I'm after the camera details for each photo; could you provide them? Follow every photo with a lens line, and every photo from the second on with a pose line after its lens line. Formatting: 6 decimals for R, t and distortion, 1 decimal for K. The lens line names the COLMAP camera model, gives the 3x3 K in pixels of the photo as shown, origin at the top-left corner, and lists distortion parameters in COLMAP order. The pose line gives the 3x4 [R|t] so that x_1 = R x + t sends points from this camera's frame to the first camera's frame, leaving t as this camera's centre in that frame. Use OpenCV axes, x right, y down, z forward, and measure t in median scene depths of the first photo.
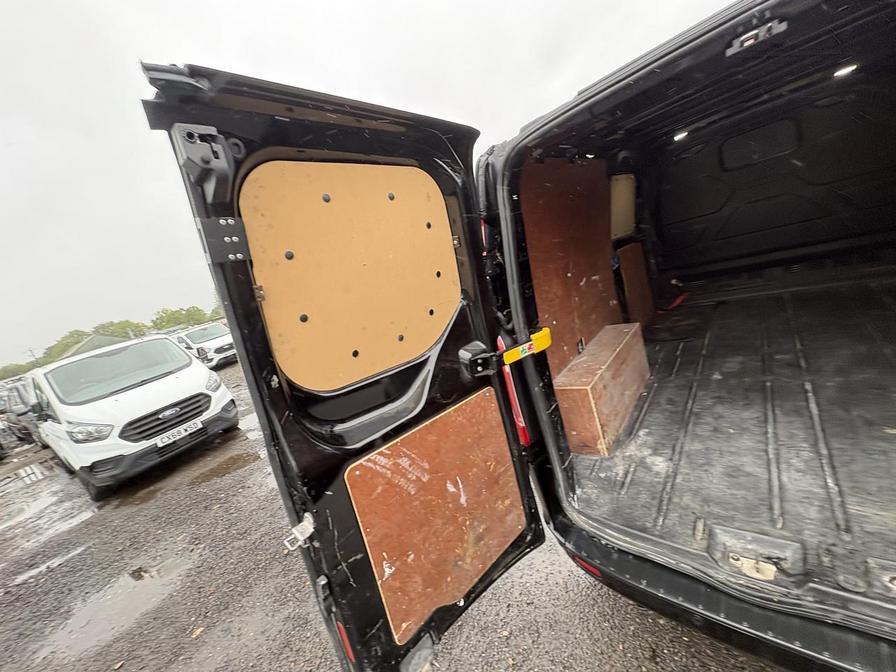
lens RADIAL K [[360.5, 0, 448.9], [0, 360.5, 334.4], [0, 0, 1]] dist [0.005063, 0.000094]
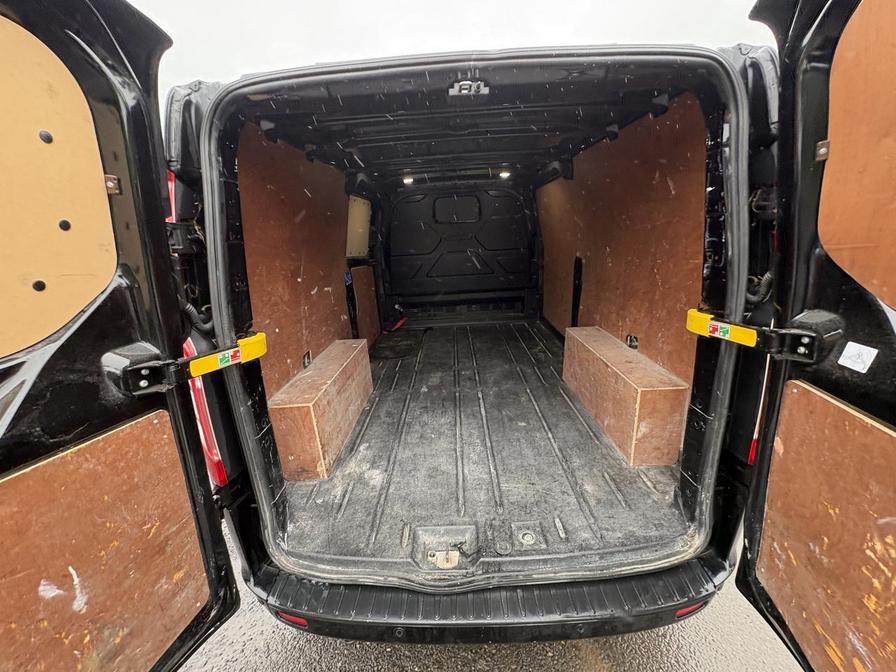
lens RADIAL K [[360.5, 0, 448.9], [0, 360.5, 334.4], [0, 0, 1]] dist [0.005063, 0.000094]
pose [[0.758742, 0.075170, 0.647039, 0.065157], [-0.042827, 0.996927, -0.065598, 0.021790], [-0.649982, 0.022061, 0.759629, 0.109132]]
